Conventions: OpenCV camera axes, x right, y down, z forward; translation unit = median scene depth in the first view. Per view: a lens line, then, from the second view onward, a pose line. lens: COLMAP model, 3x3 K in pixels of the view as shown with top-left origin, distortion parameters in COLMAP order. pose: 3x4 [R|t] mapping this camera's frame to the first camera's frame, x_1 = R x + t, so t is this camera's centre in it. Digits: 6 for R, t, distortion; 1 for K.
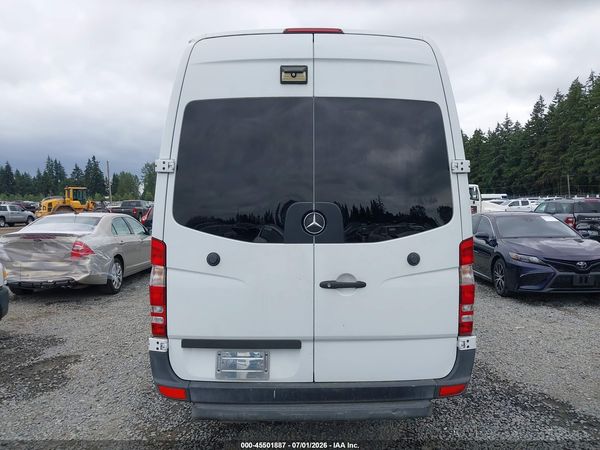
lens RADIAL K [[476.7, 0, 307.4], [0, 476.7, 220.4], [0, 0, 1]] dist [0.112349, -0.242765]
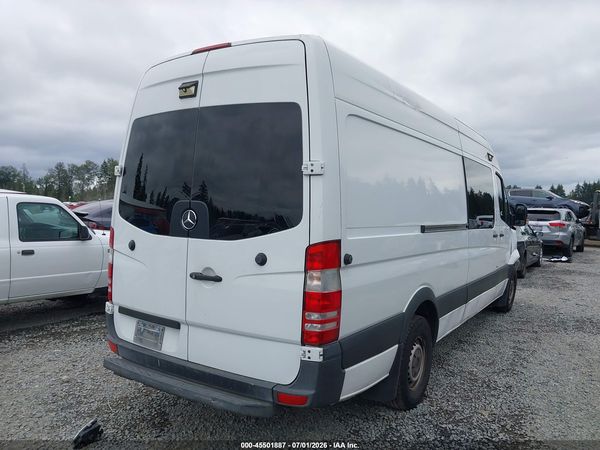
lens RADIAL K [[476.7, 0, 307.4], [0, 476.7, 220.4], [0, 0, 1]] dist [0.112349, -0.242765]
pose [[0.826737, 0.042212, -0.561003, 0.858751], [-0.047704, 0.998850, 0.004857, -0.011319], [0.560563, 0.022747, 0.827799, 0.214269]]
